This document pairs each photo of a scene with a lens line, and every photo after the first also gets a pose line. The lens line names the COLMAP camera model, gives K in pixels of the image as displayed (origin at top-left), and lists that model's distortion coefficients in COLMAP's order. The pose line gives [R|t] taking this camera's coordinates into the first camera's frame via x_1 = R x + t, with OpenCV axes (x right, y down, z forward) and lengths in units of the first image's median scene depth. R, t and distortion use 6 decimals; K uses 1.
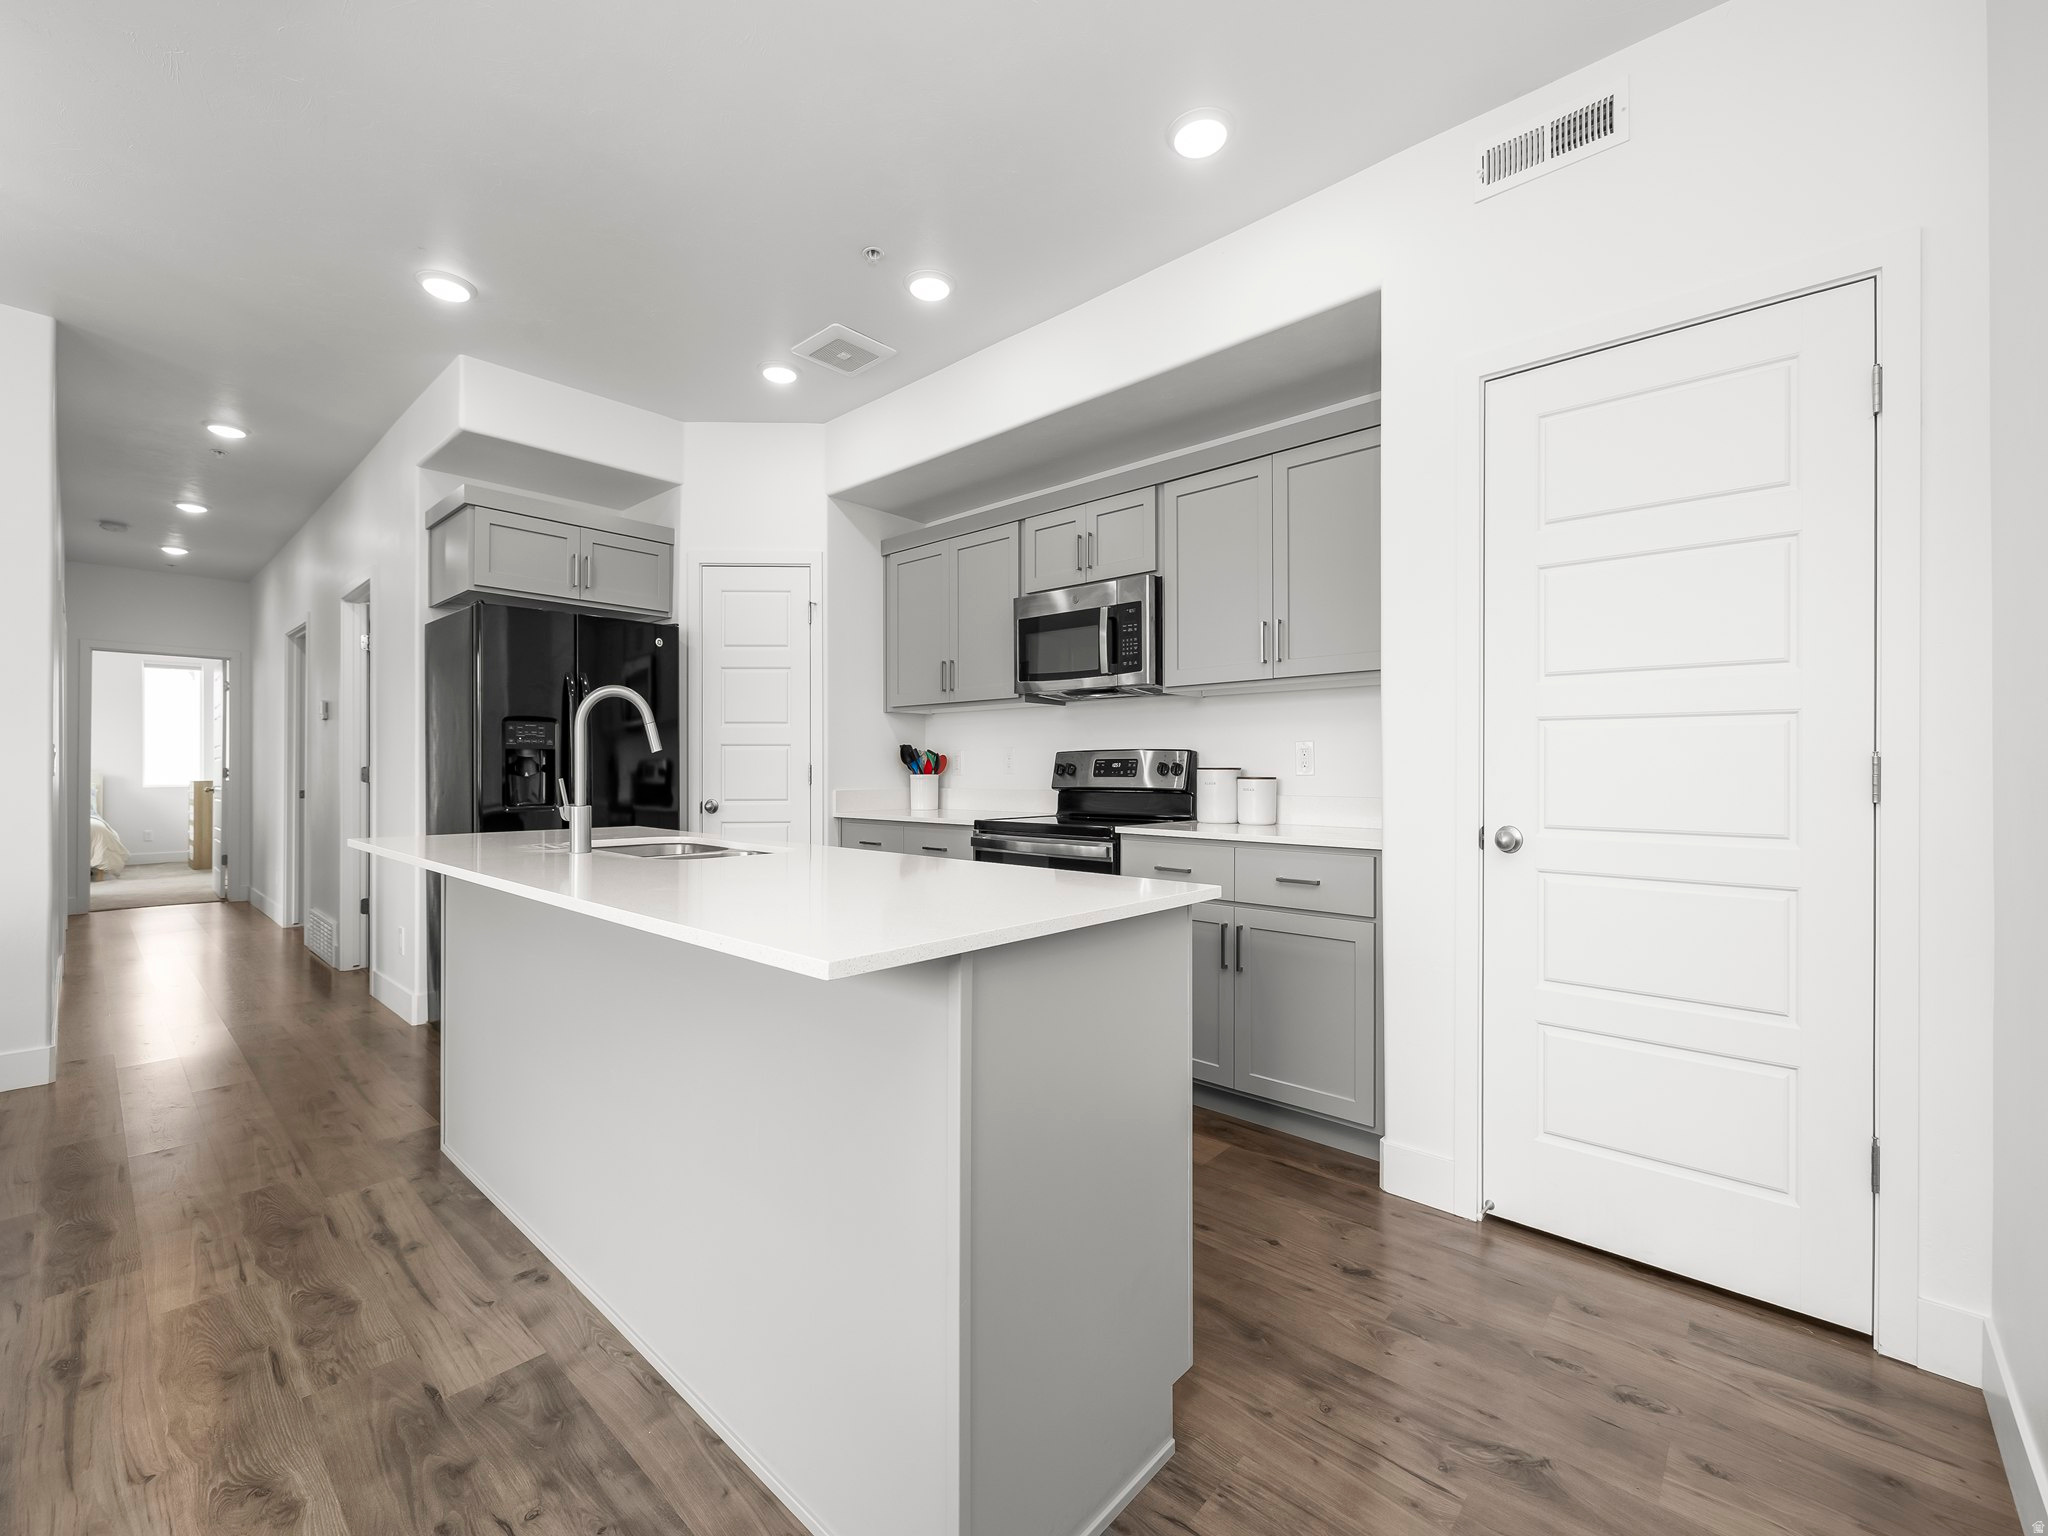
lens RADIAL K [[863.0, 0, 1024.0], [0, 863.0, 768.0], [0, 0, 1]] dist [-0.001551, -0.000475]
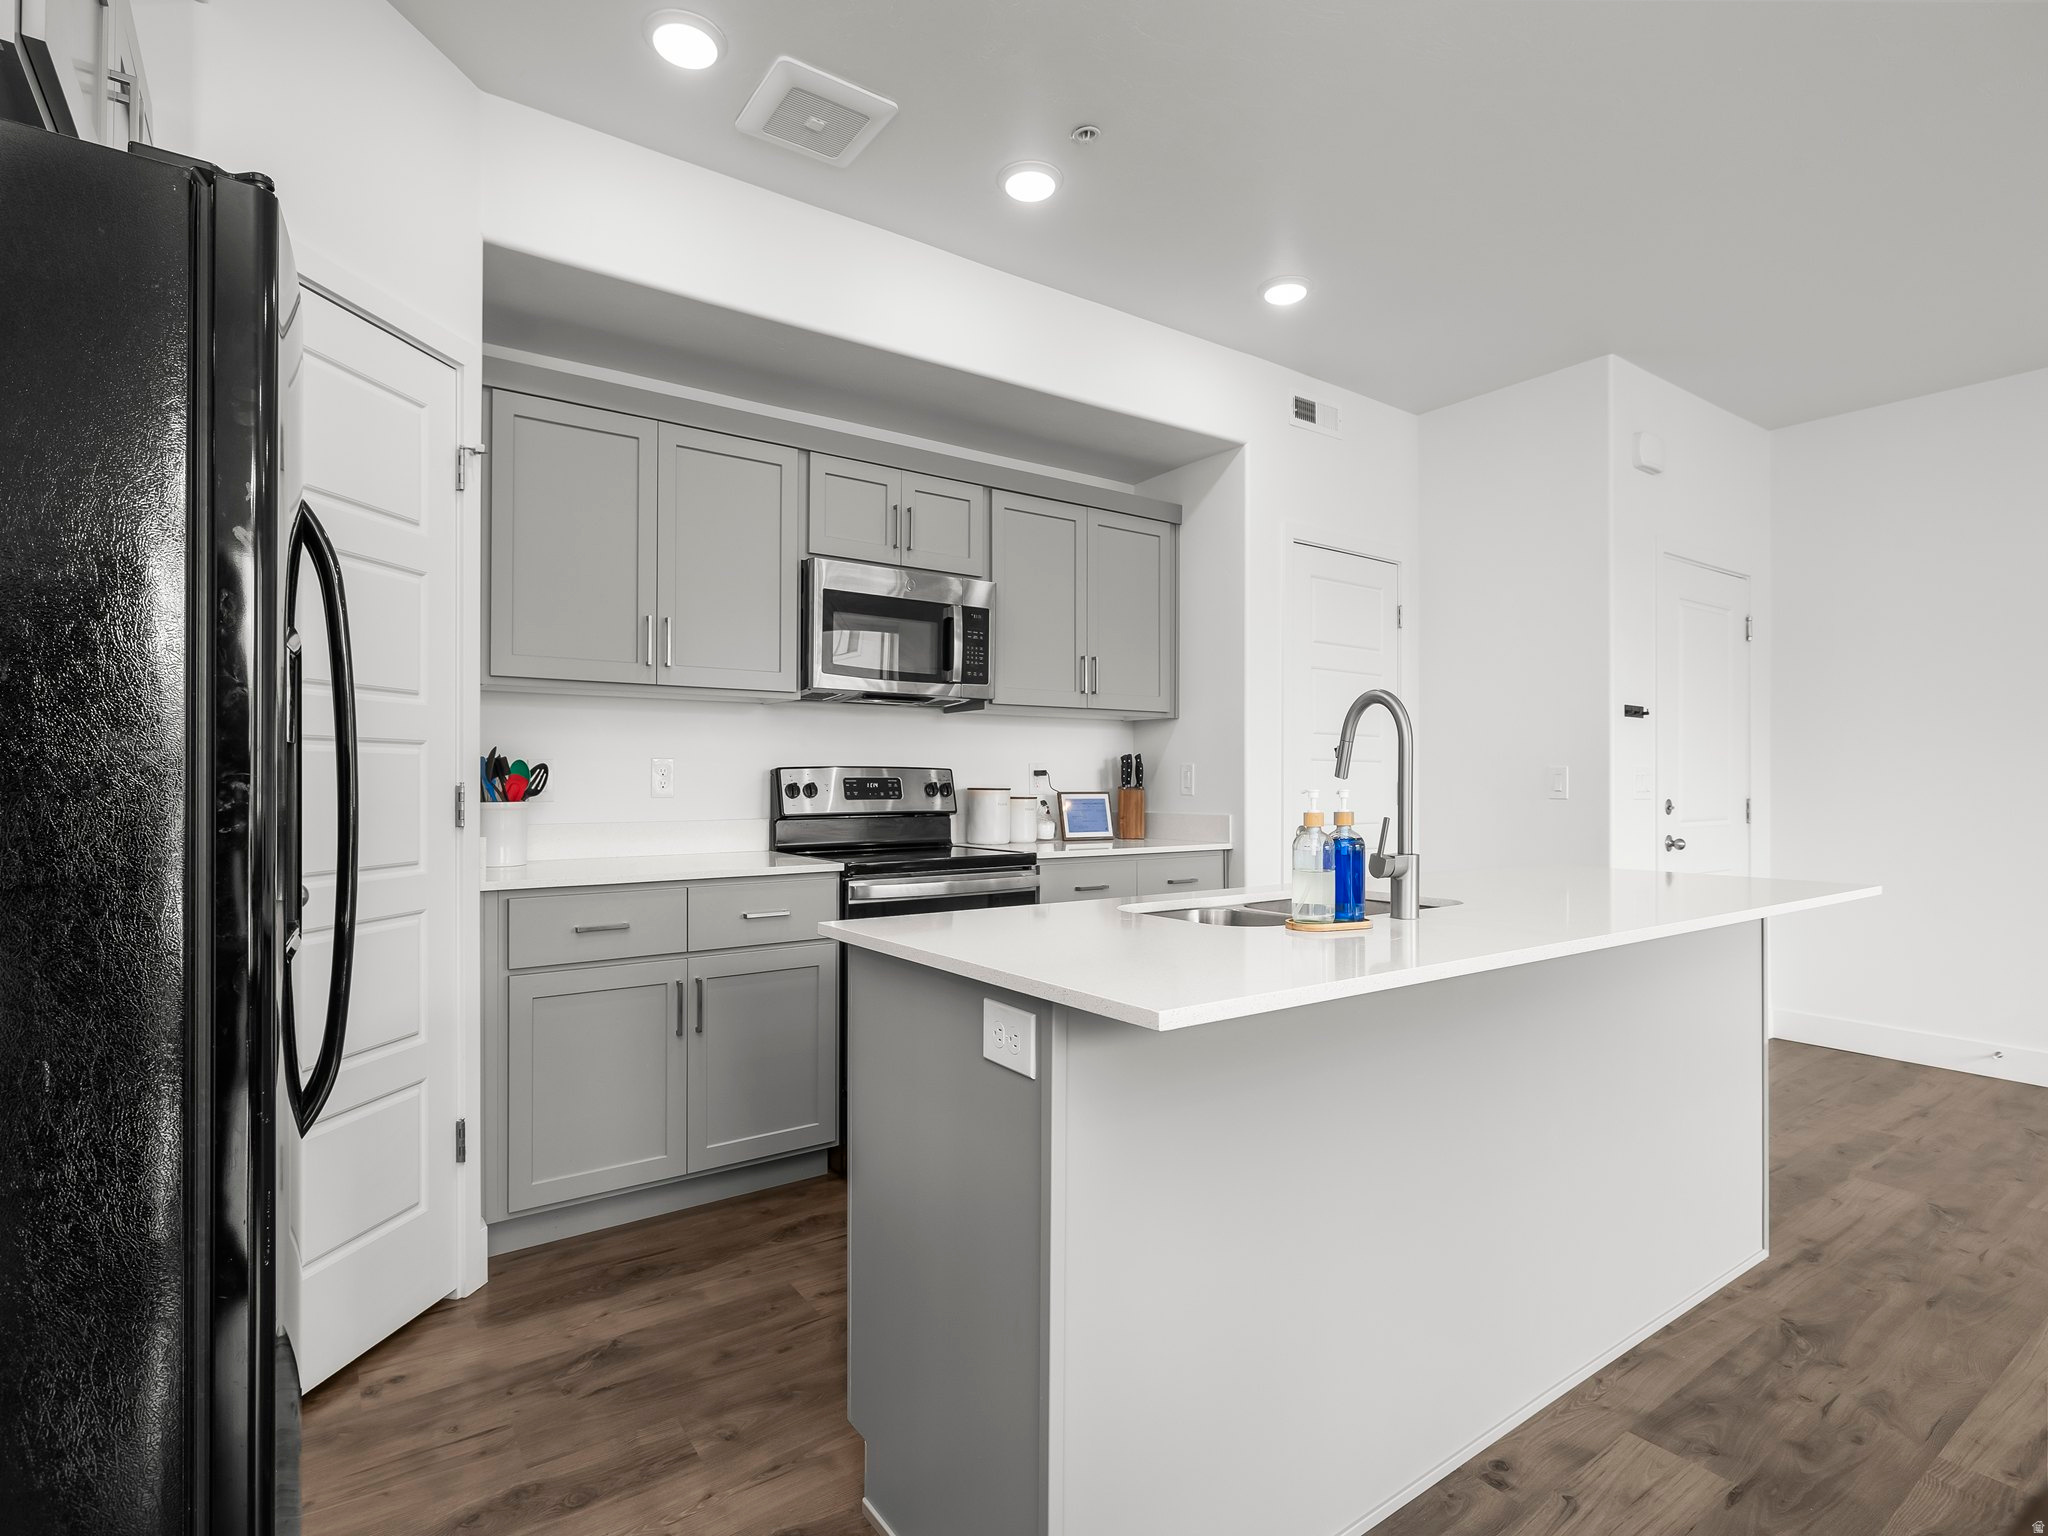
lens RADIAL K [[1027.2, 0, 1012.4], [0, 1027.2, 769.4], [0, 0, 1]] dist [0.003369, -0.000452]
pose [[0.211947, 0.008065, 0.977248, -0.928334], [-0.003688, 0.999965, -0.007453, -0.013018], [-0.977274, -0.002024, 0.211969, 0.735218]]
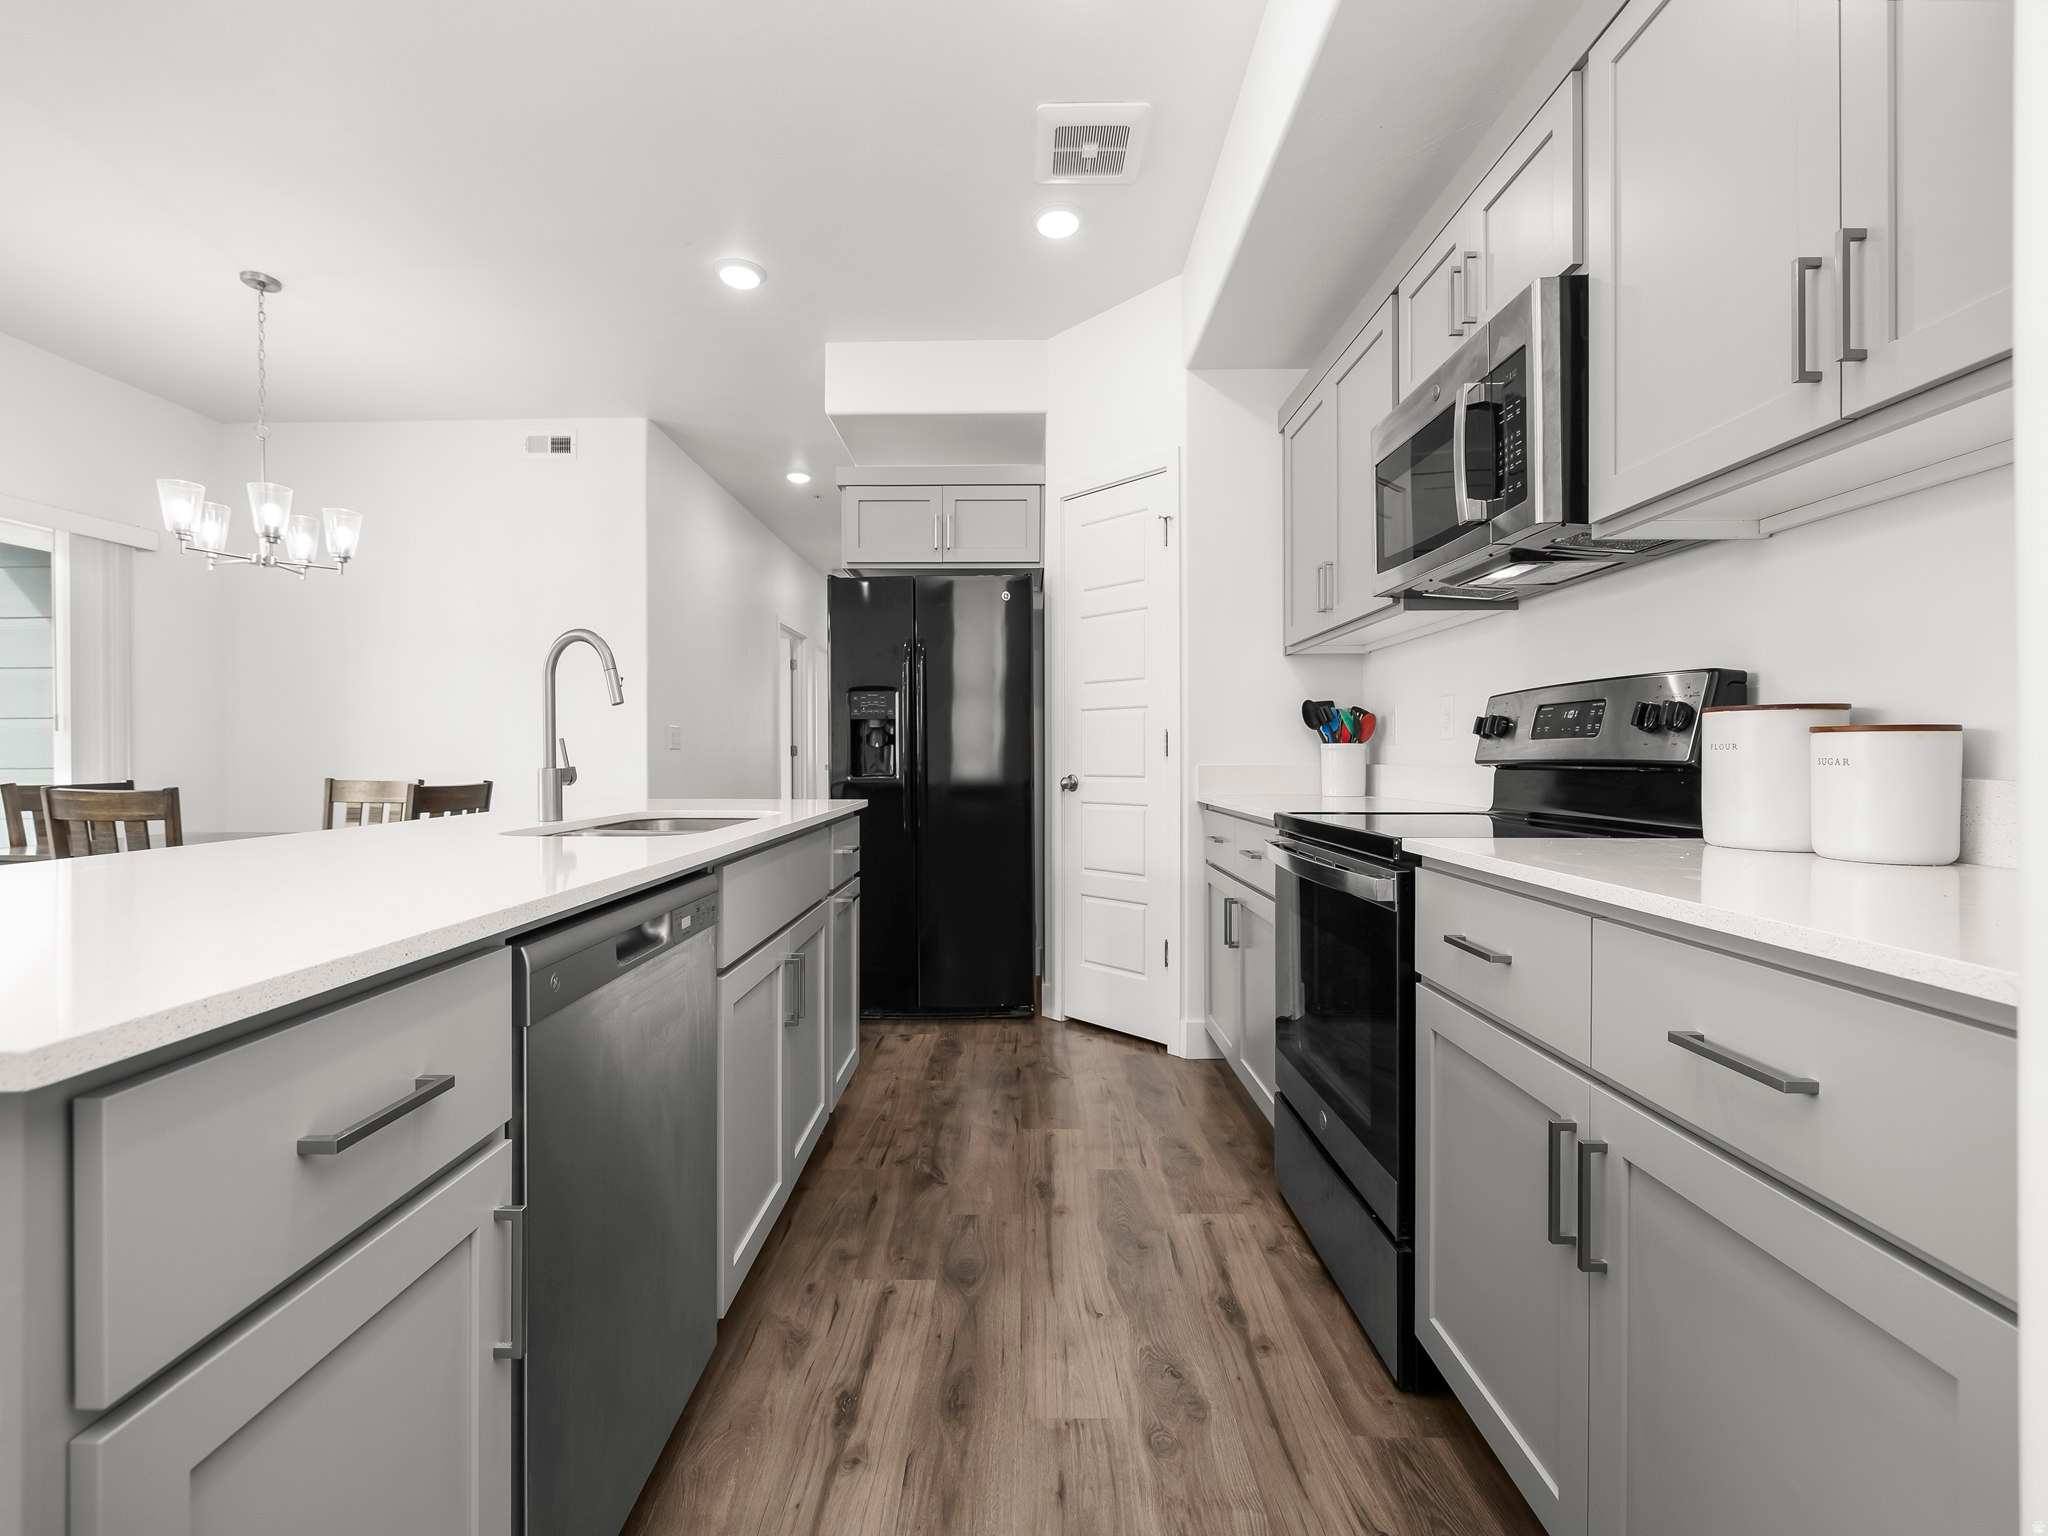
lens RADIAL K [[881.2, 0, 996.8], [0, 881.2, 757.4], [0, 0, 1]] dist [-0.003627, -0.000603]
pose [[0.656604, 0.000599, -0.754235, 0.299820], [0.004089, 0.999982, 0.004354, 0.019363], [0.754225, -0.005942, 0.656590, 0.481337]]
